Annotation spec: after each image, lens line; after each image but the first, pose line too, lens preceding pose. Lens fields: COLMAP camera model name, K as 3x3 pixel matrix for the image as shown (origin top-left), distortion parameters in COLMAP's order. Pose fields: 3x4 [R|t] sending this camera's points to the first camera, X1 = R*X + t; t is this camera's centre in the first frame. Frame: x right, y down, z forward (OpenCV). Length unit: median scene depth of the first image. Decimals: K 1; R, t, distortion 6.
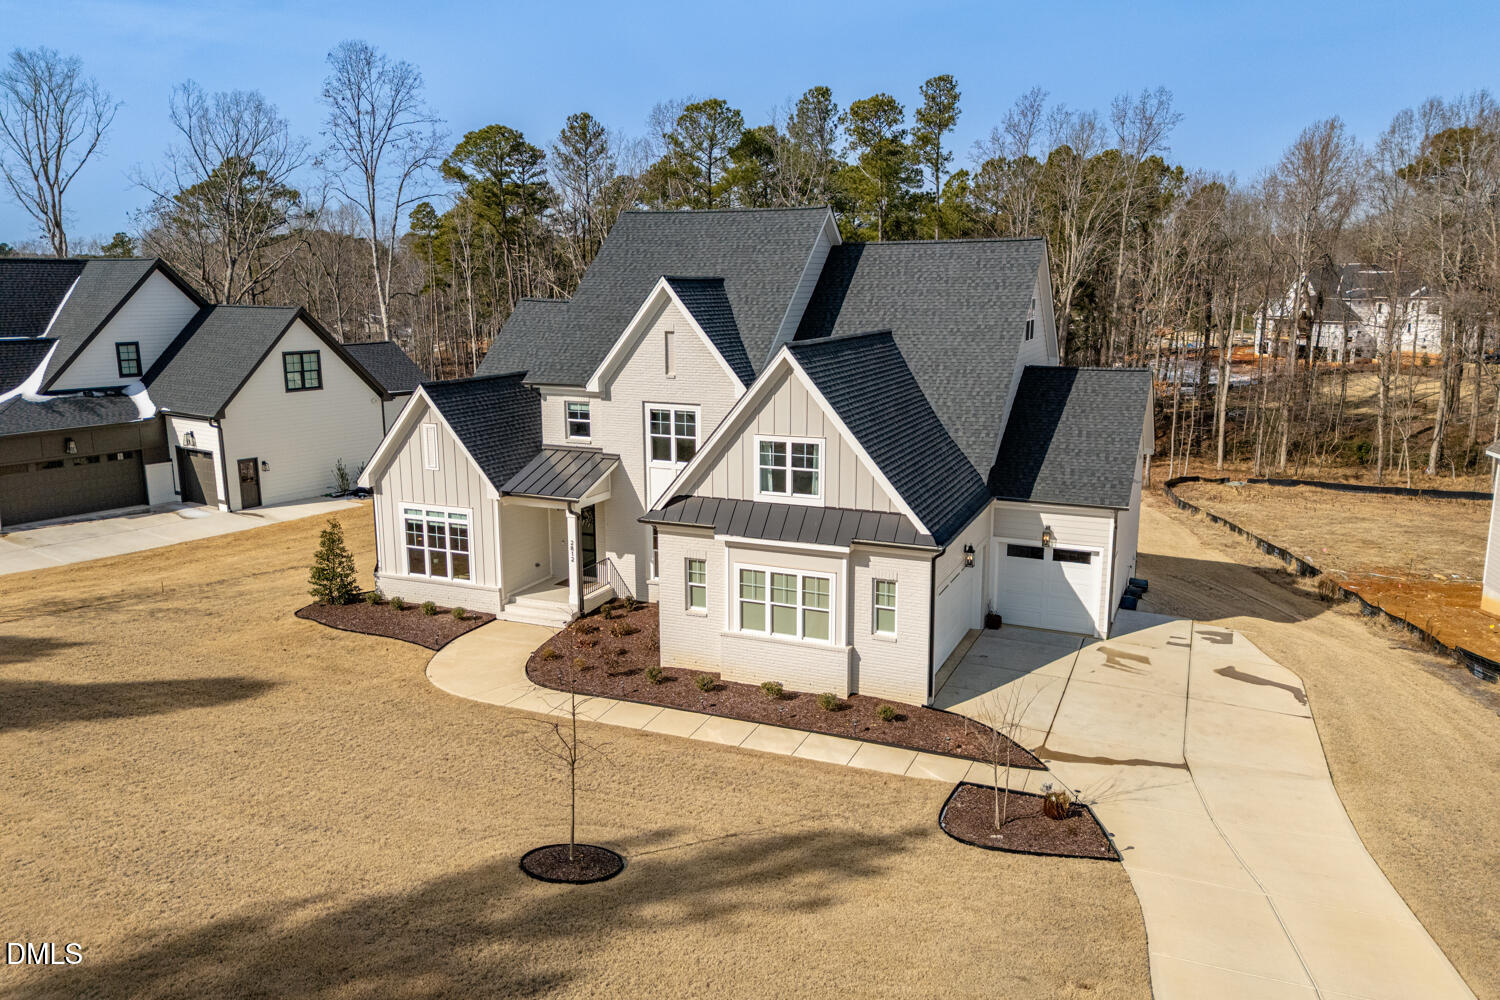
lens RADIAL K [[1099.0, 0, 750.0], [0, 1099.0, 500.0], [0, 0, 1]] dist [0.070068, -0.054534]
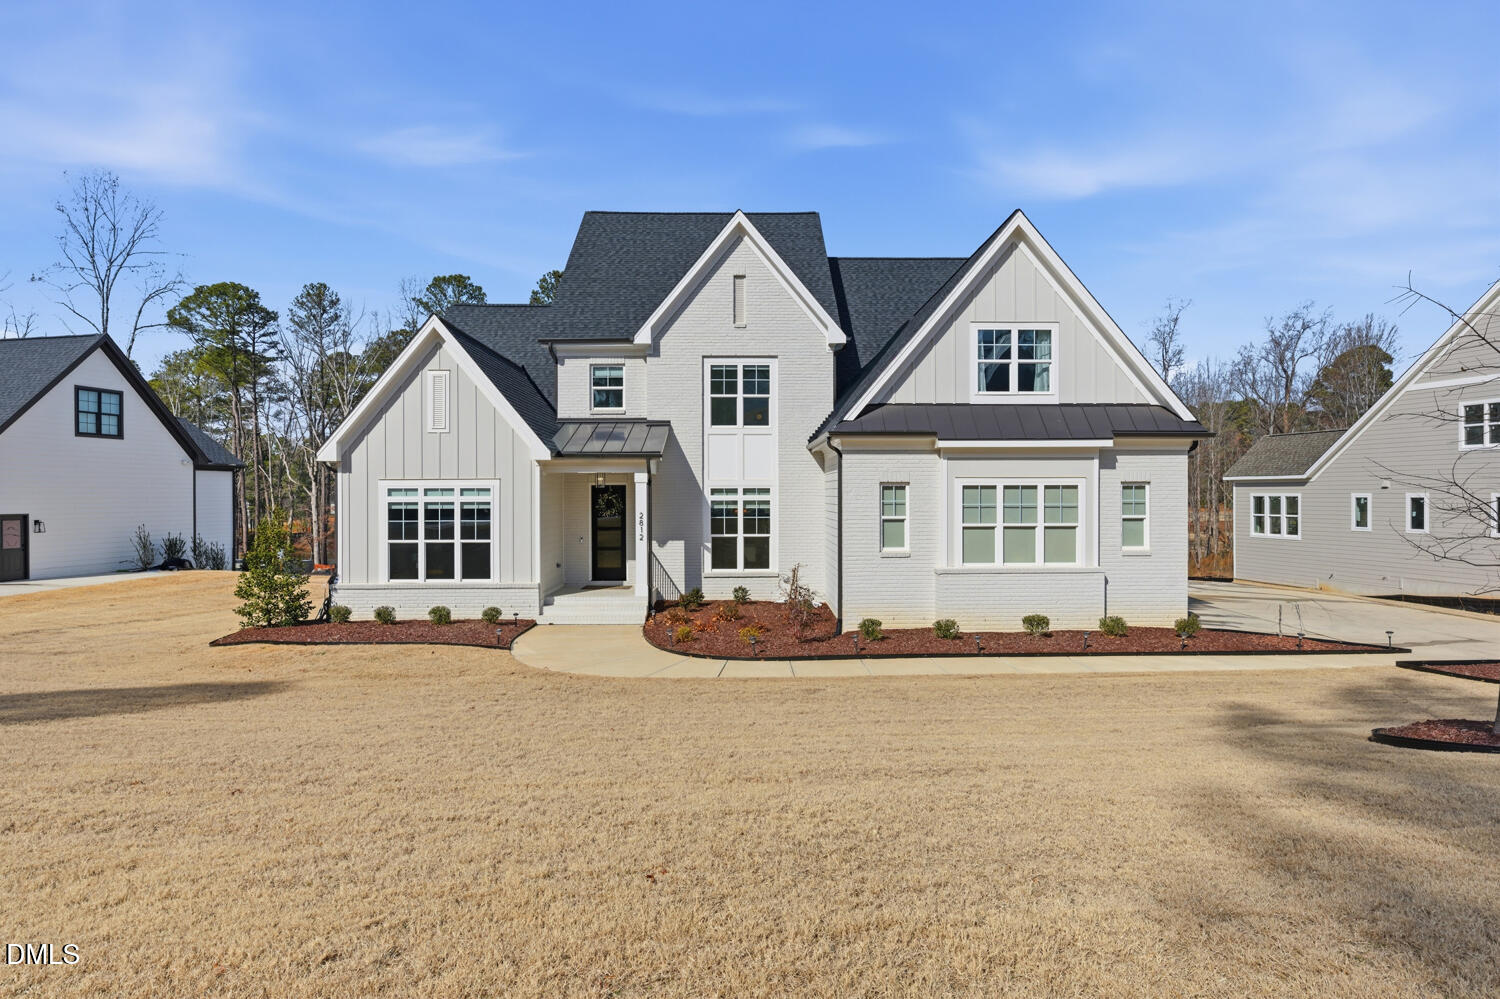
lens RADIAL K [[849.8, 0, 750.0], [0, 849.8, 499.5], [0, 0, 1]] dist [-0.049428, 0.059441]
pose [[0.911854, -0.003805, 0.410497, -0.329524], [0.084409, 0.980328, -0.178415, 0.138001], [-0.401743, 0.197338, 0.894237, 0.408224]]
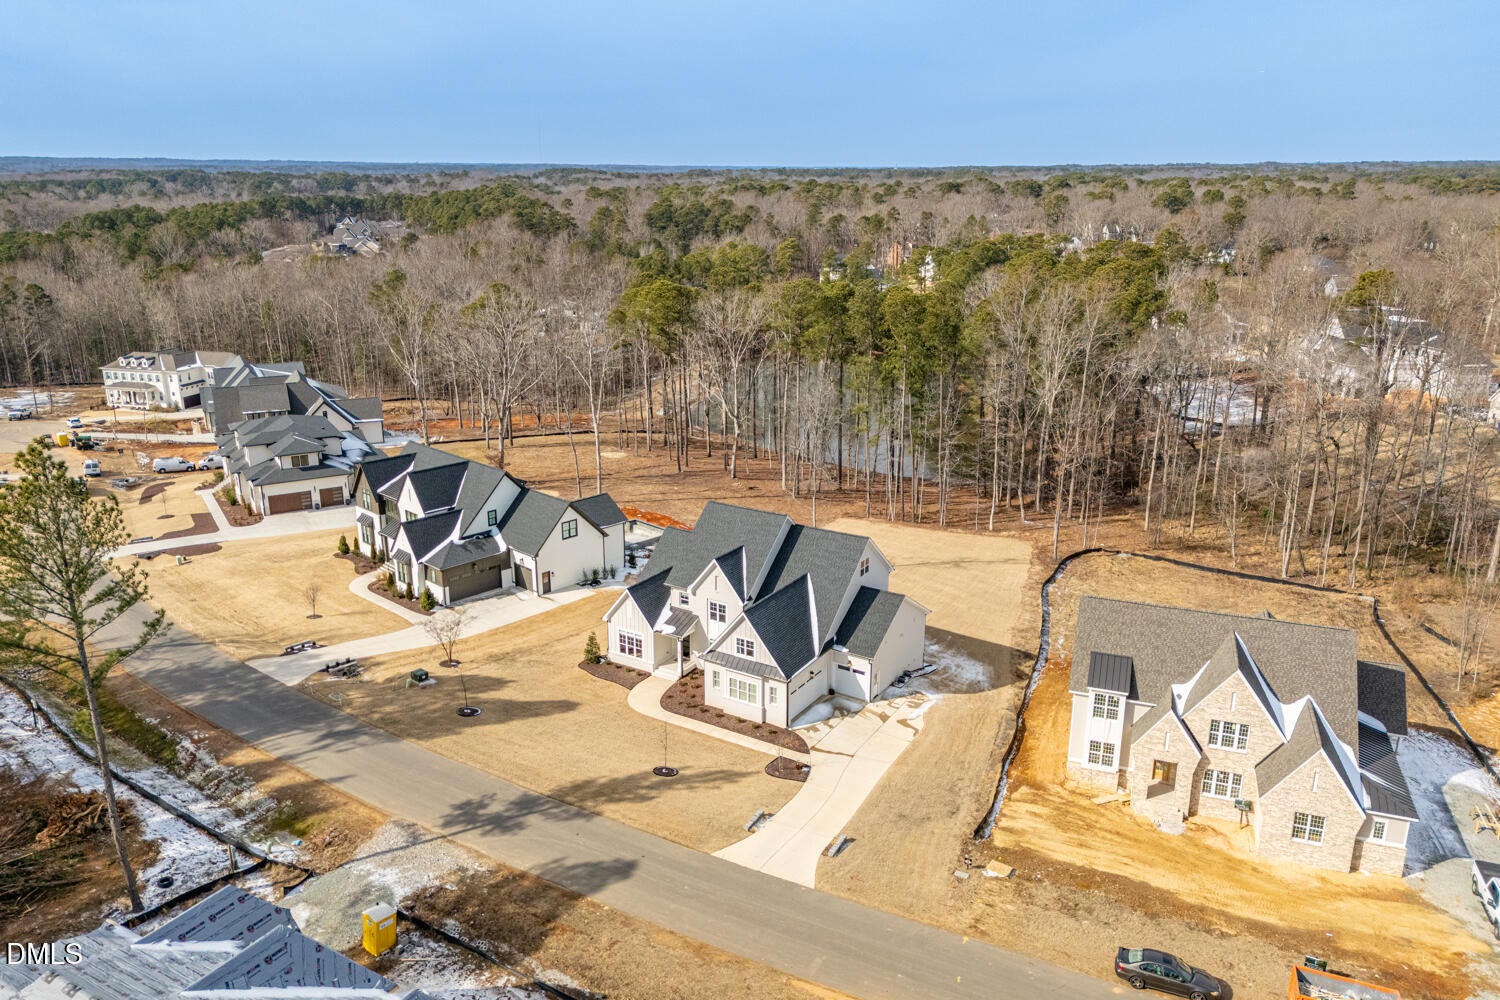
lens RADIAL K [[1088.2, 0, 749.1], [0, 1088.2, 474.4], [0, 0, 1]] dist [0.091601, -0.093523]
pose [[0.988280, 0.042666, -0.146566, 0.367983], [-0.032252, 0.996832, 0.072708, -0.571620], [0.149204, -0.067129, 0.986525, -1.528674]]
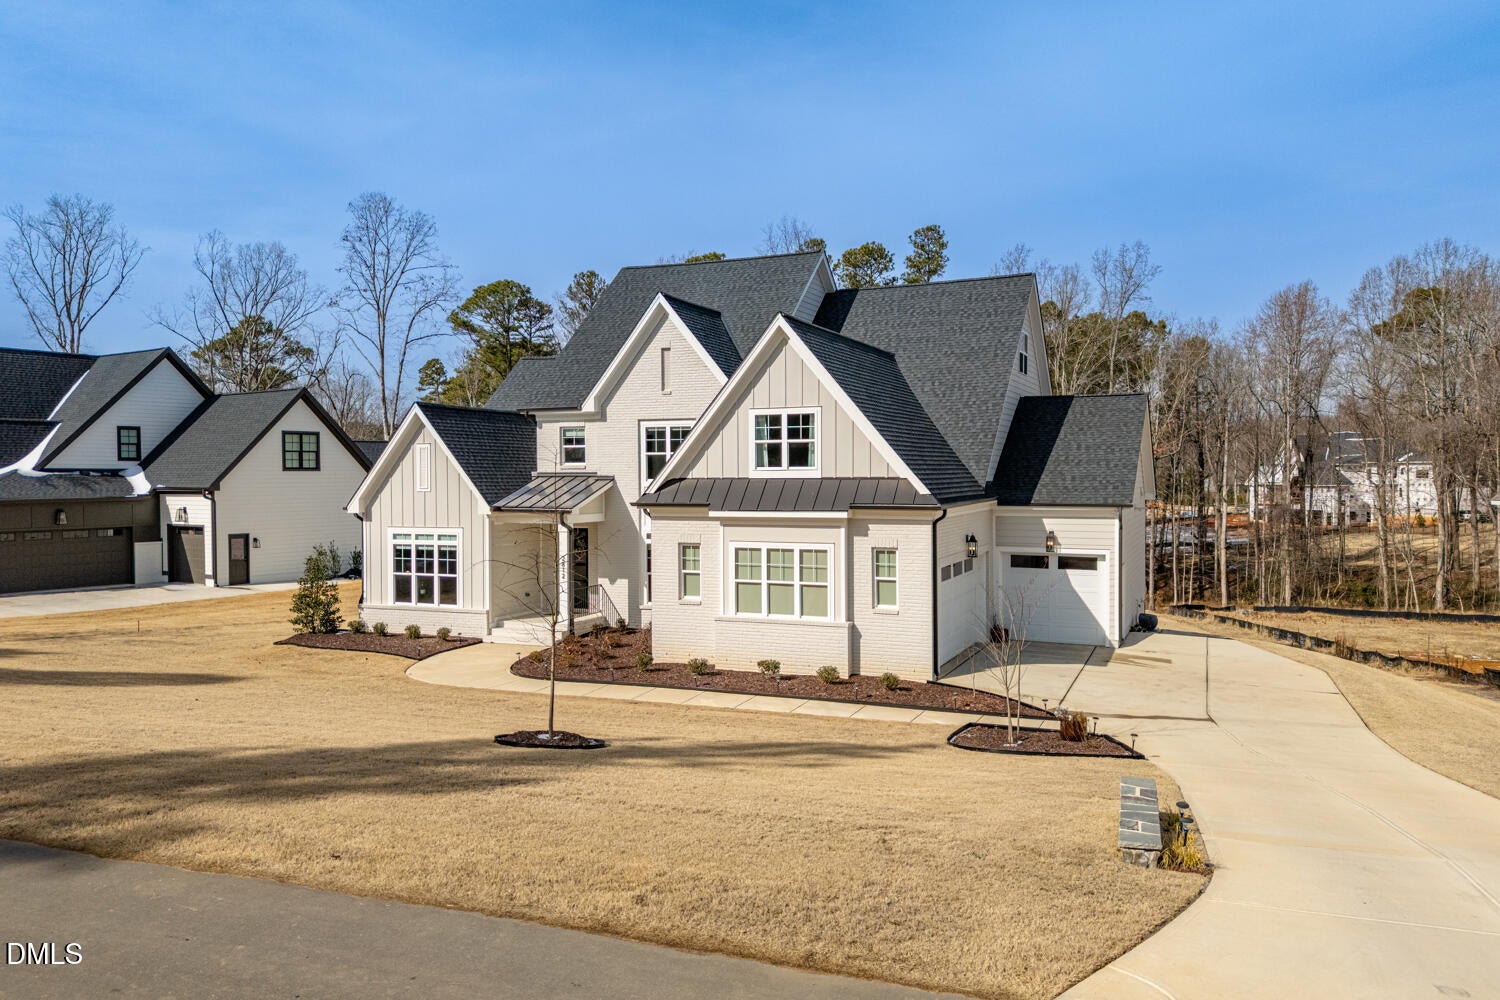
lens RADIAL K [[1099.0, 0, 750.0], [0, 1099.0, 500.0], [0, 0, 1]] dist [0.070068, -0.054534]
pose [[0.999996, -0.002910, 0.000087, 0.003264], [0.002880, 0.984261, -0.176699, 0.155040], [0.000428, 0.176698, 0.984265, 0.031472]]
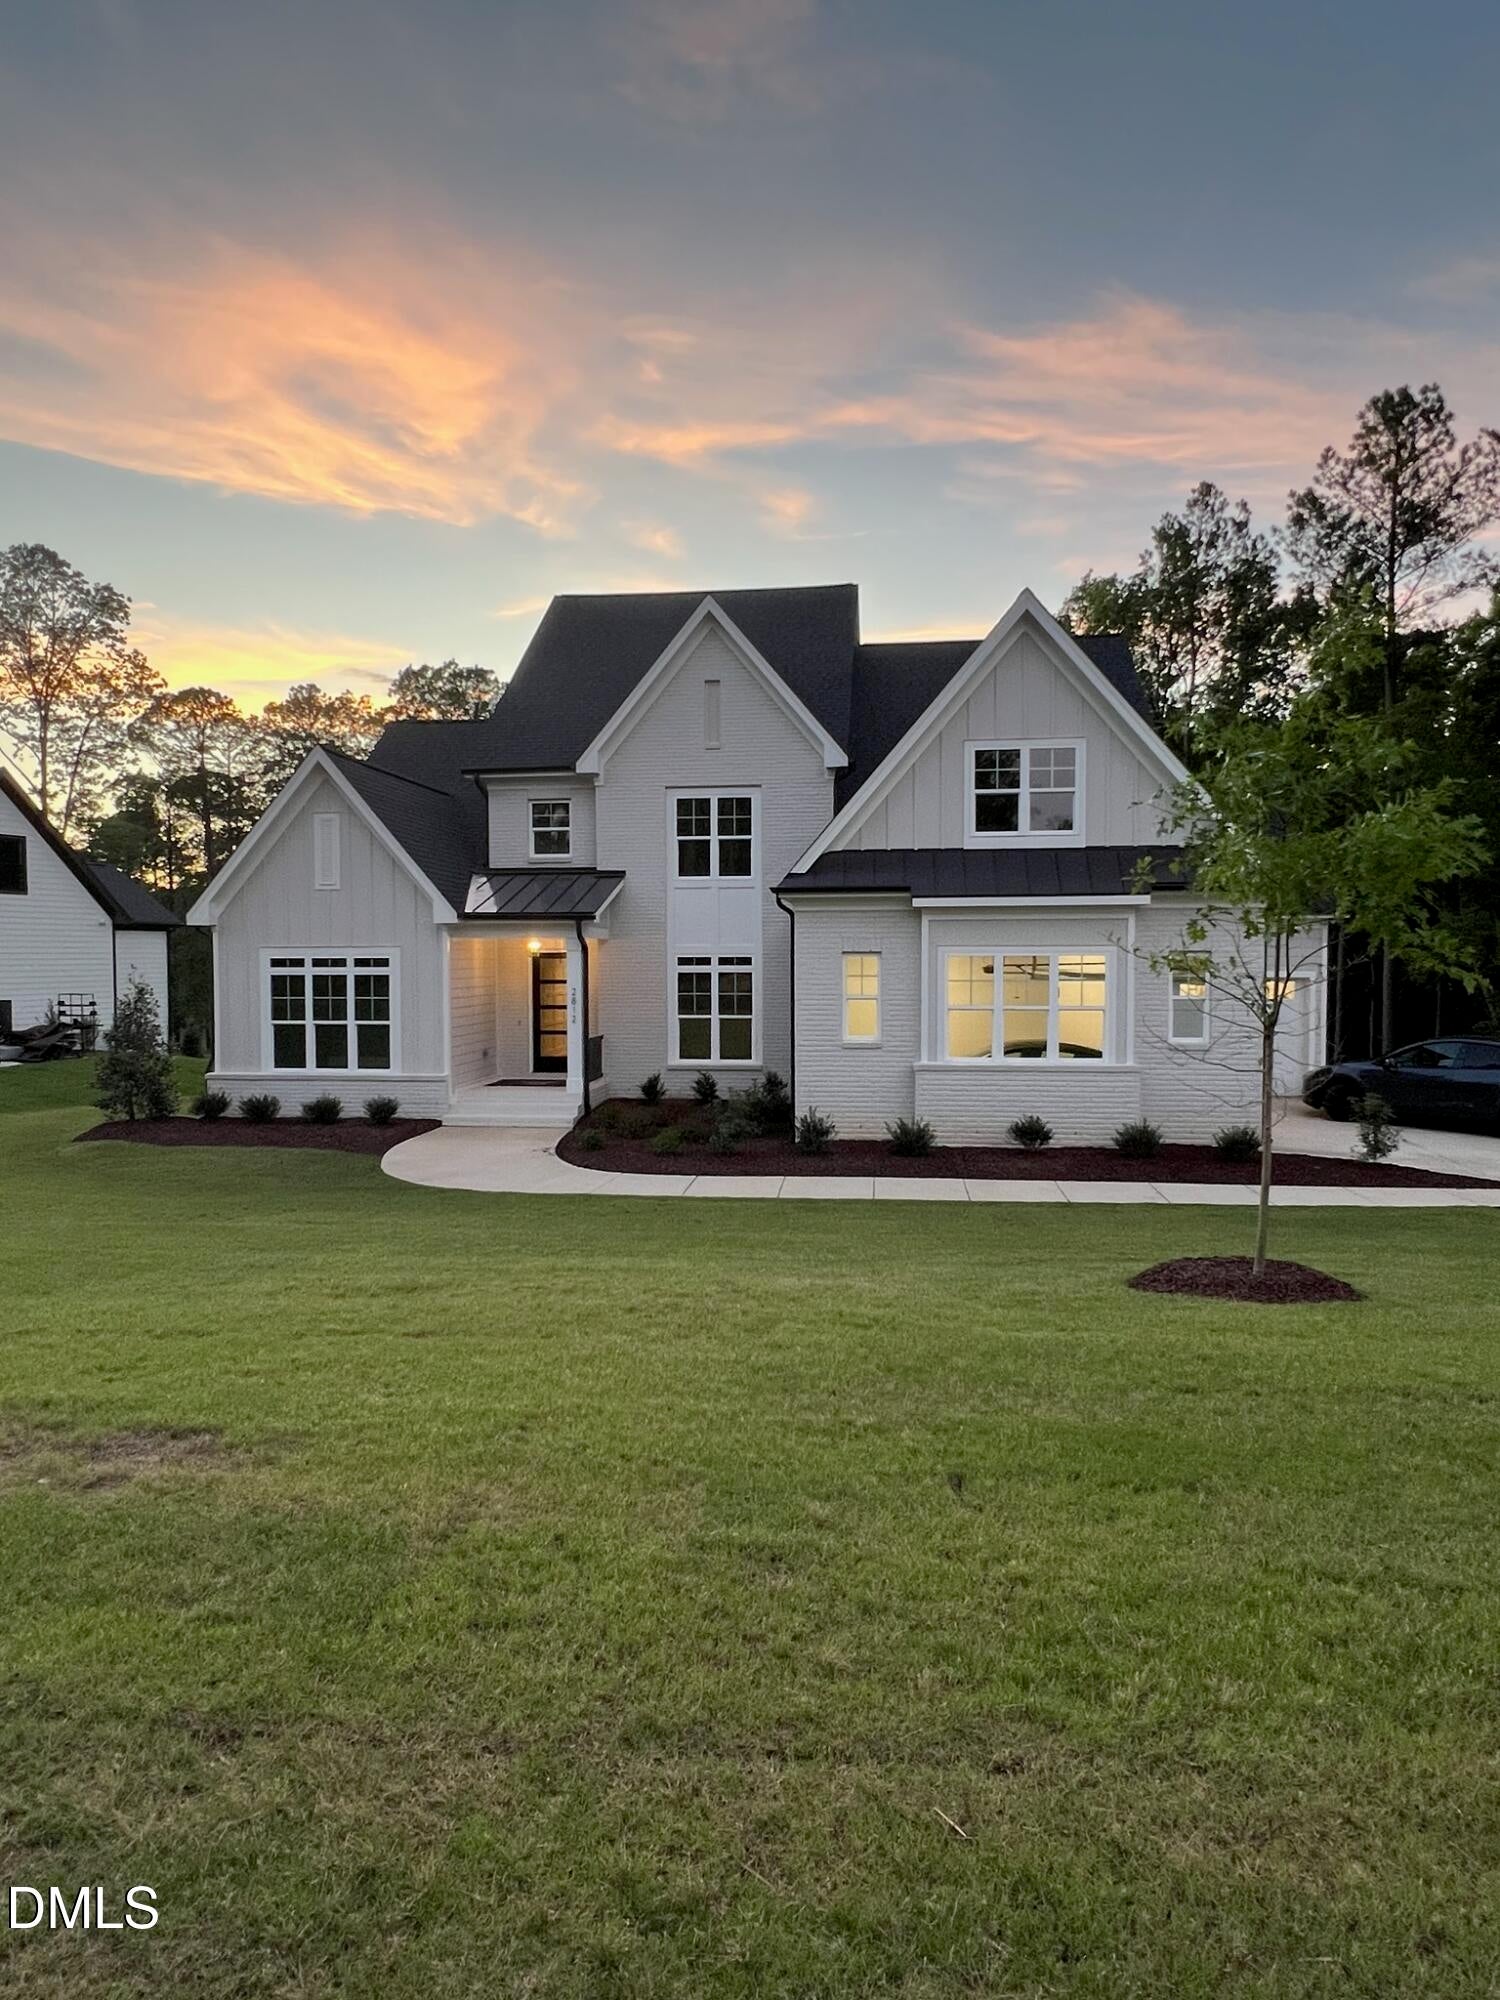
lens RADIAL K [[1179.1, 0, 750.0], [0, 1179.1, 1000.0], [0, 0, 1]] dist [-0.031911, -0.000197]
pose [[0.960421, -0.010303, 0.278361, -0.243951], [0.056032, 0.986035, -0.156829, 0.149070], [-0.272858, 0.166219, 0.947586, 0.326059]]
